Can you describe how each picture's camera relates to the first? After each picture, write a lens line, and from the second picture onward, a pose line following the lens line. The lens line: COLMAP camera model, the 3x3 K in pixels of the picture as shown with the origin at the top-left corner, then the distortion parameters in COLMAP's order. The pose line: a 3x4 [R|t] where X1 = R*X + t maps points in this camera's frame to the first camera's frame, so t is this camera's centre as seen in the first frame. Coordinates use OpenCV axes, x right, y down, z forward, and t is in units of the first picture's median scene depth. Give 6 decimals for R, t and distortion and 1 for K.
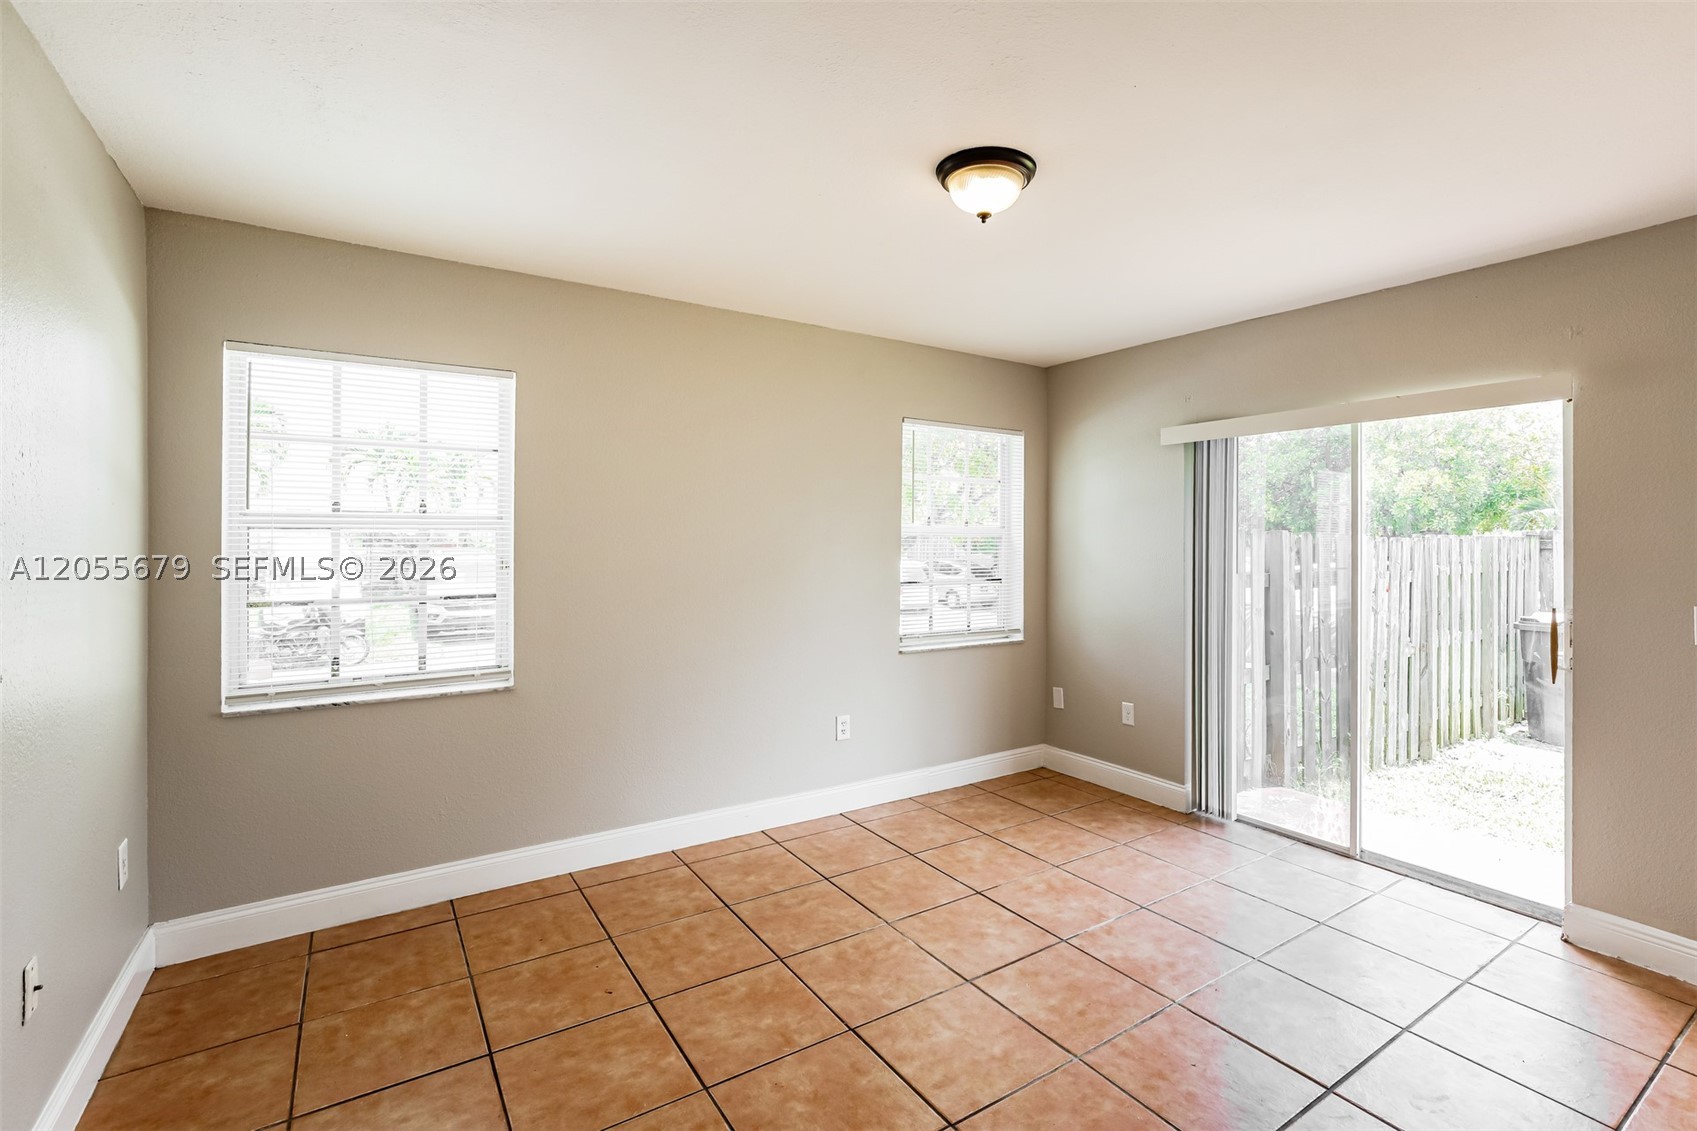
lens RADIAL K [[785.7, 0, 850.9], [0, 785.7, 528.4], [0, 0, 1]] dist [-0.018211, 0.000157]
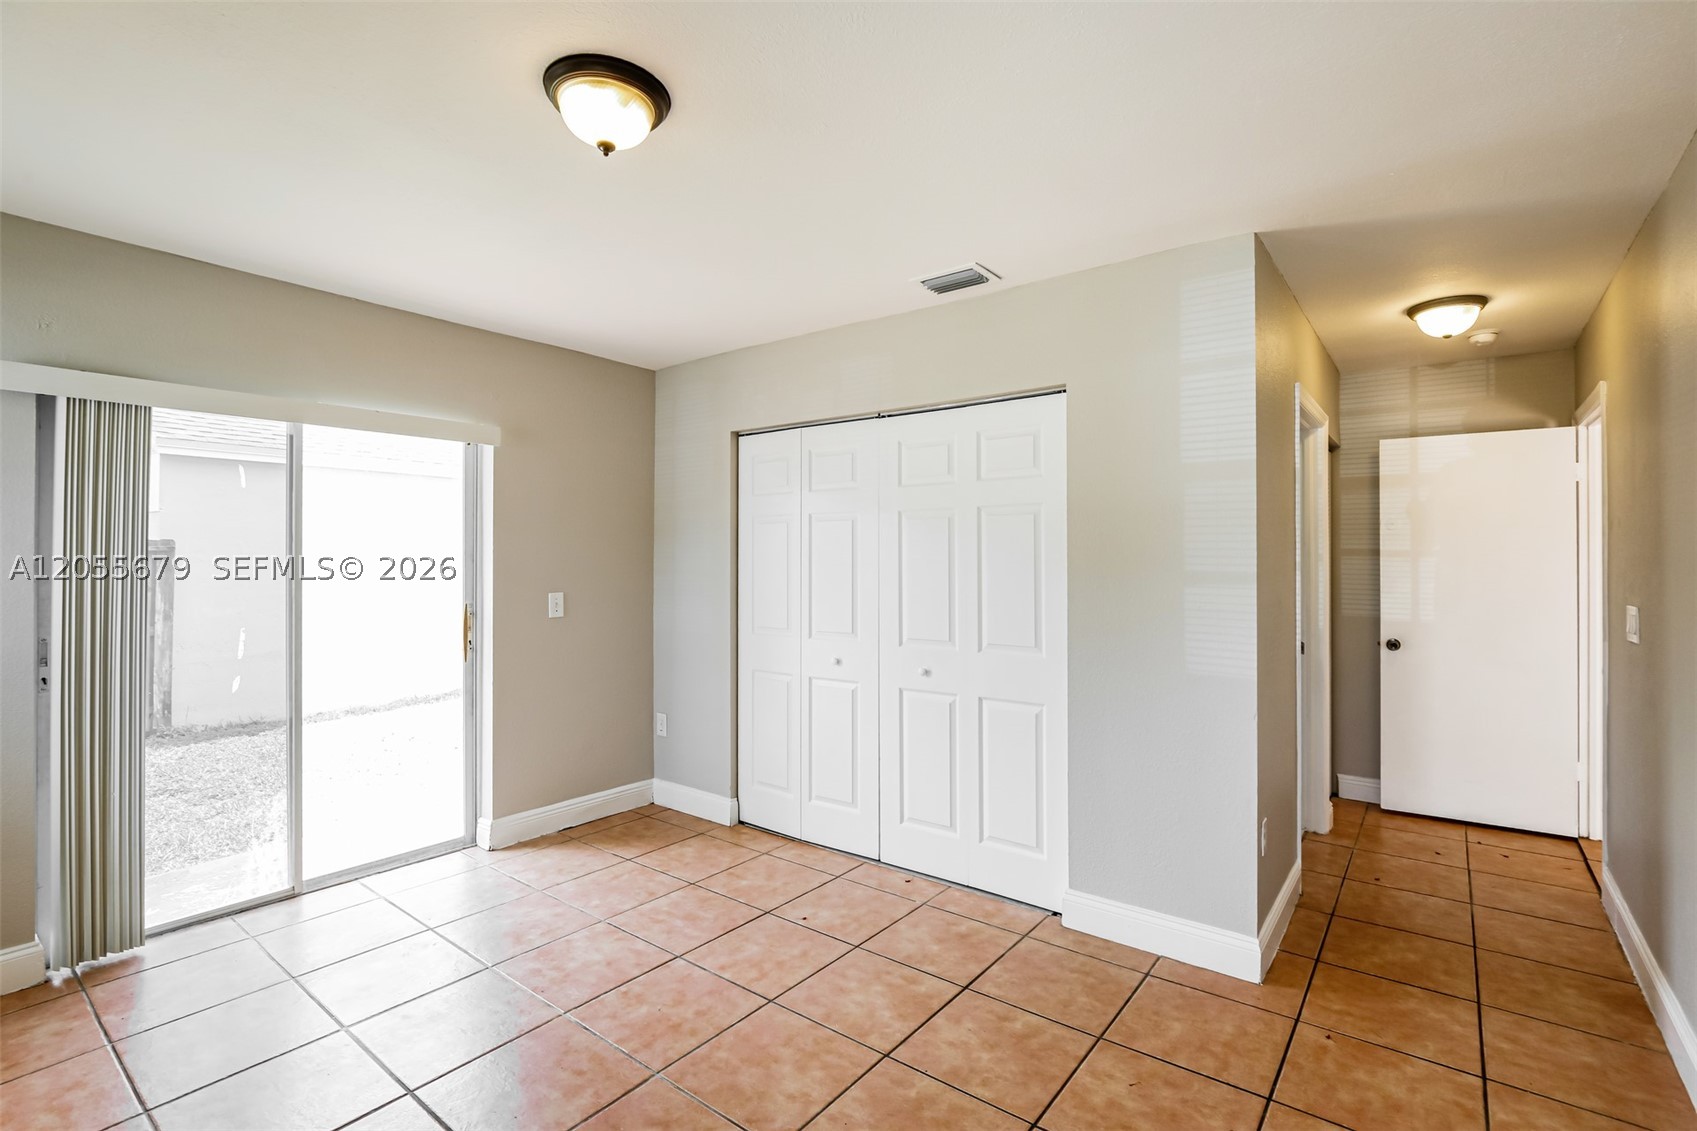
lens RADIAL K [[785.7, 0, 850.9], [0, 785.7, 528.4], [0, 0, 1]] dist [-0.018211, 0.000157]
pose [[-0.355369, 0.036509, 0.934013, -0.480970], [-0.004384, 0.999161, -0.040723, 0.023837], [-0.934716, -0.018567, -0.354911, 0.746931]]
